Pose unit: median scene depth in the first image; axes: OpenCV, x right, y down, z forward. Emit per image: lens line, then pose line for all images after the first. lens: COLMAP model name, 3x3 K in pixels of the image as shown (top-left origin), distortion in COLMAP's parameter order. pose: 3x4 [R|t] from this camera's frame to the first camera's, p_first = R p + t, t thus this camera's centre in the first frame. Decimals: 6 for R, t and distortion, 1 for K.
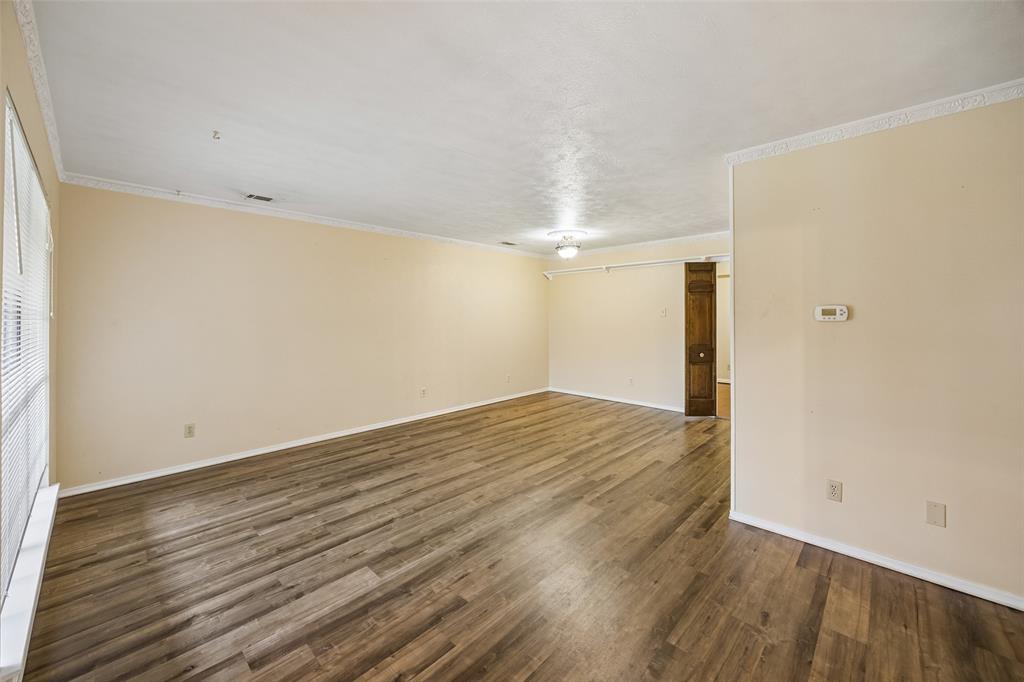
lens RADIAL K [[395.5, 0, 502.4], [0, 395.5, 316.5], [0, 0, 1]] dist [-0.004641, 0.000392]
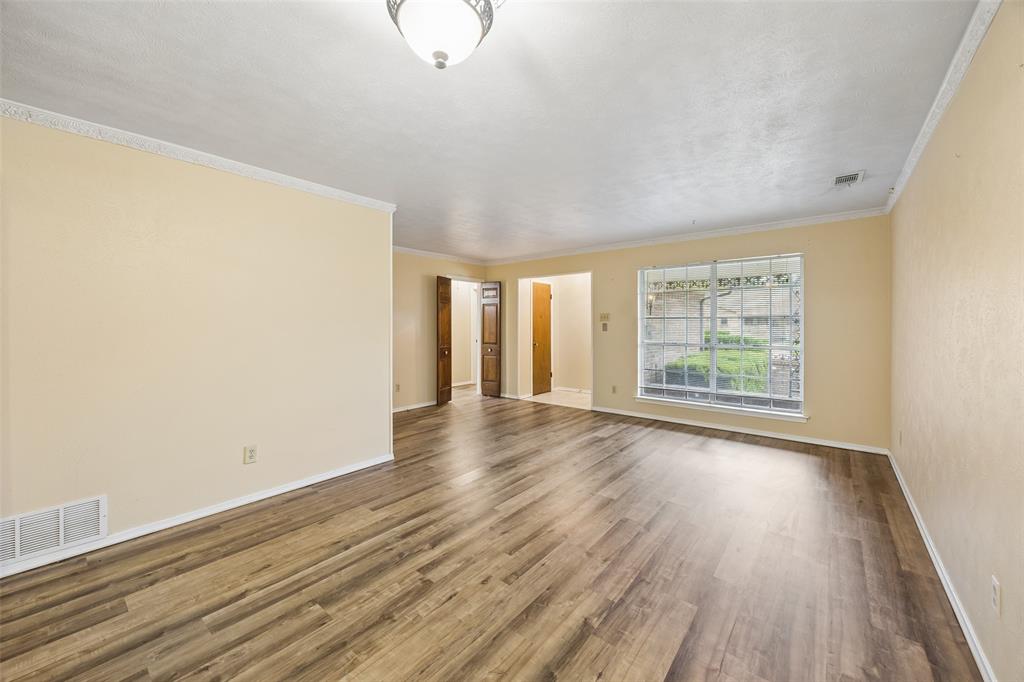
lens RADIAL K [[395.5, 0, 501.2], [0, 395.5, 324.4], [0, 0, 1]] dist [-0.004641, 0.000392]
pose [[-0.997260, 0.000506, -0.073970, 0.311518], [0.000619, 0.999999, -0.001504, 0.026941], [0.073969, -0.001546, -0.997259, 2.614593]]
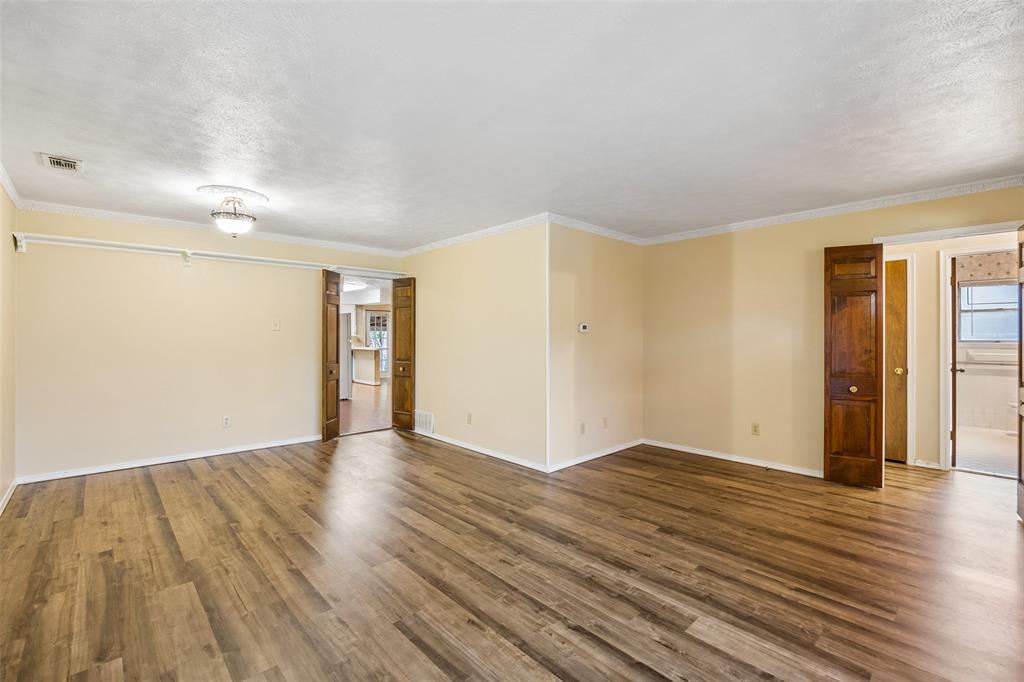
lens RADIAL K [[448.1, 0, 510.2], [0, 448.1, 337.4], [0, 0, 1]] dist [-0.015561, 0.000556]
pose [[0.050671, -0.003942, 0.998708, -1.081263], [-0.001569, 0.999991, 0.004027, 0.024641], [-0.998714, -0.001771, 0.050664, 1.119926]]
